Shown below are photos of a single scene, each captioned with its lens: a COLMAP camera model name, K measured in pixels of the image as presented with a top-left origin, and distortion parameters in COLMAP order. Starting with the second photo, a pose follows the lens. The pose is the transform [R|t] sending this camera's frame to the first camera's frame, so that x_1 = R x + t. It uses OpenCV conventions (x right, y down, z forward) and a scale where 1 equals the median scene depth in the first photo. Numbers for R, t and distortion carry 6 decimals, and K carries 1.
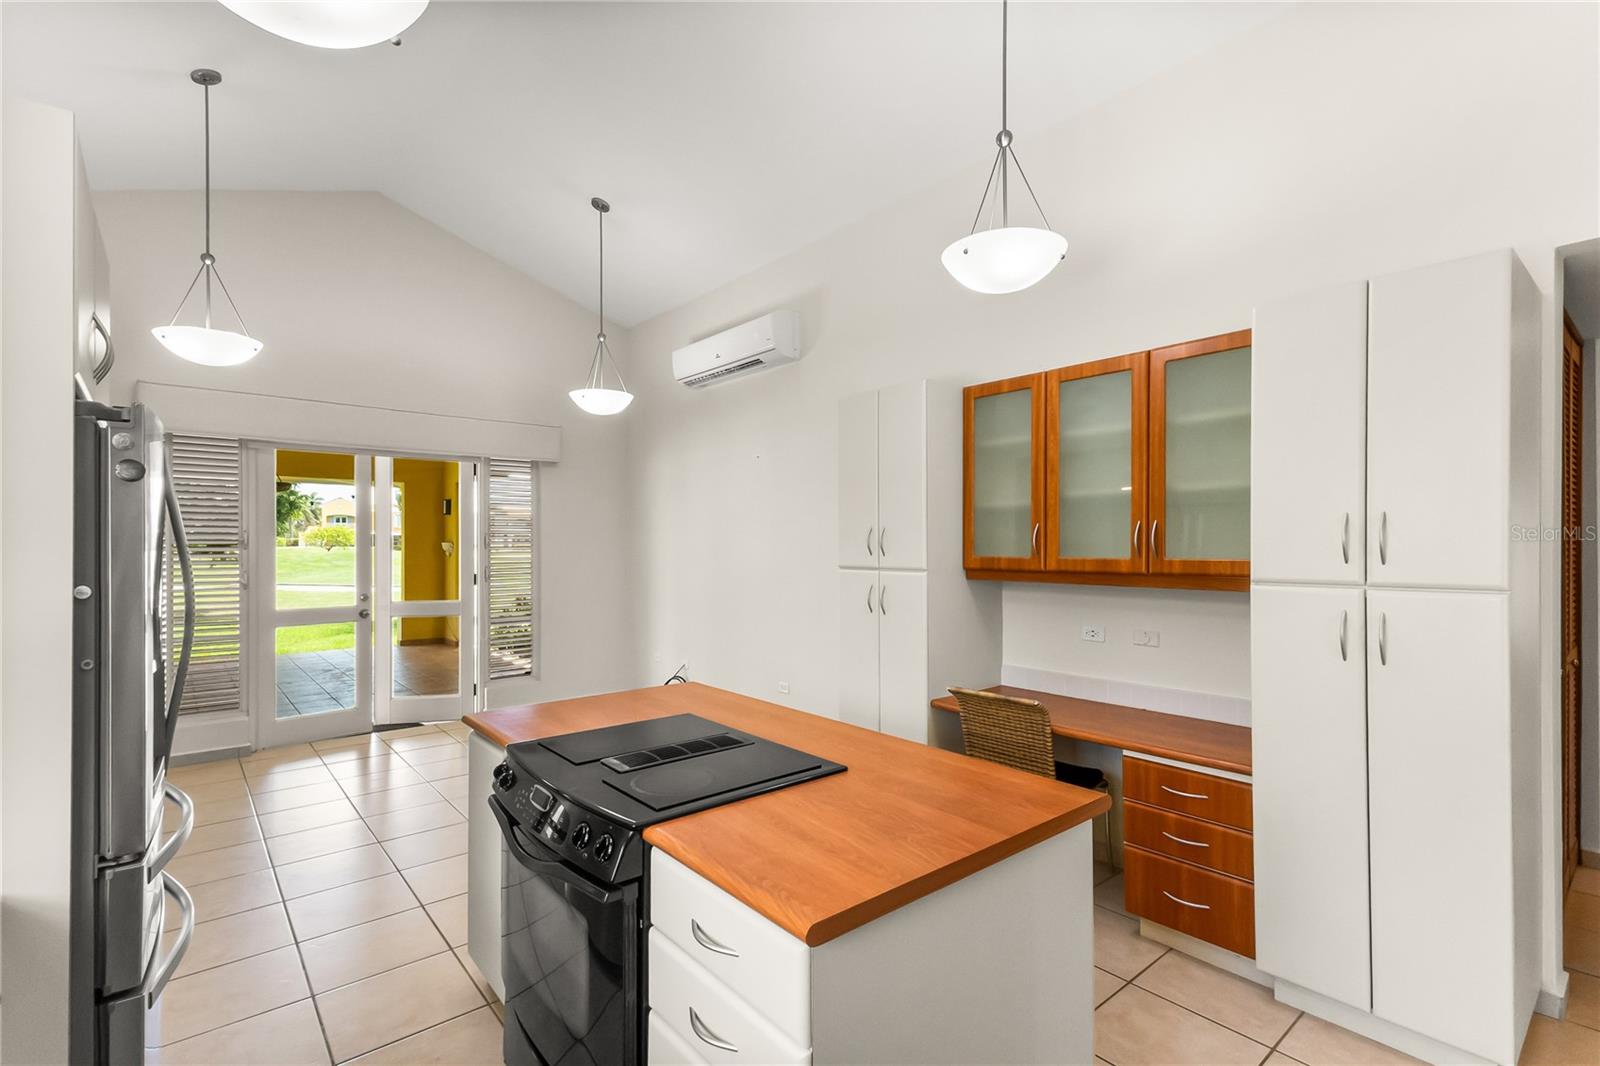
lens RADIAL K [[743.0, 0, 800.0], [0, 743.0, 533.0], [0, 0, 1]] dist [0.003524, 0.000550]
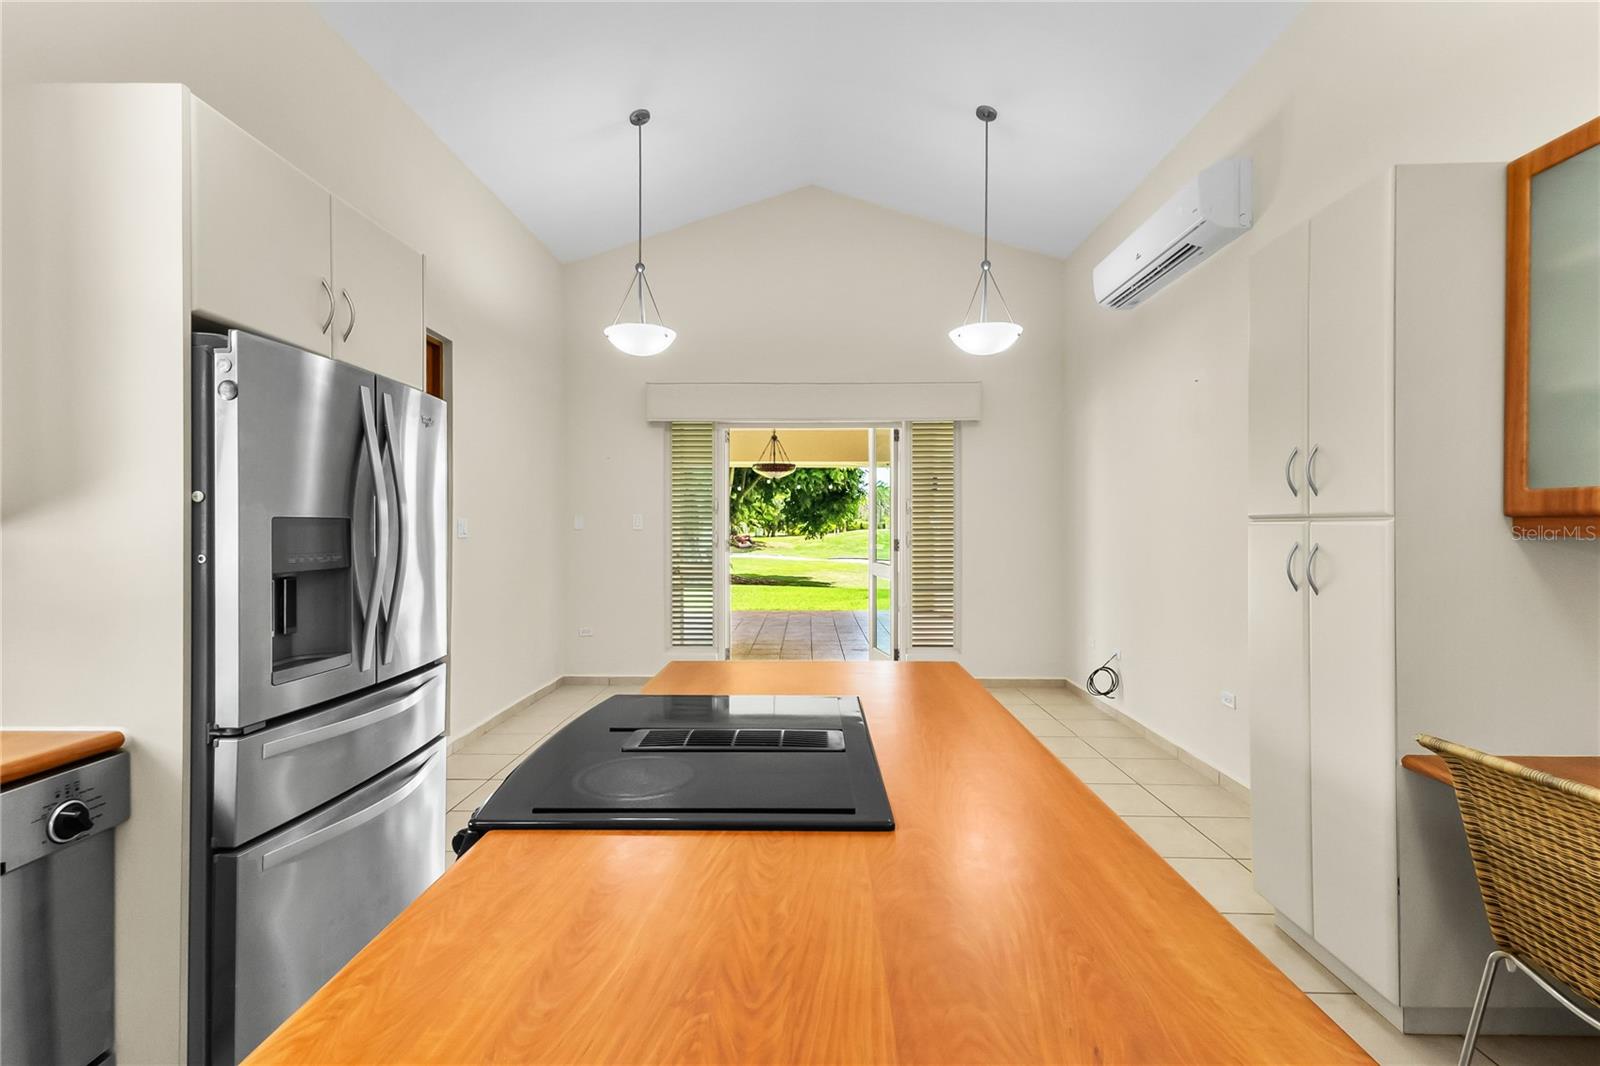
lens RADIAL K [[731.9, 0, 795.5], [0, 731.9, 527.9], [0, 0, 1]] dist [0.002859, 0.000420]
pose [[0.742855, -0.000212, -0.669452, 0.197306], [0.008978, 0.999913, 0.009646, 0.047745], [0.669392, -0.013176, 0.742792, 0.294021]]
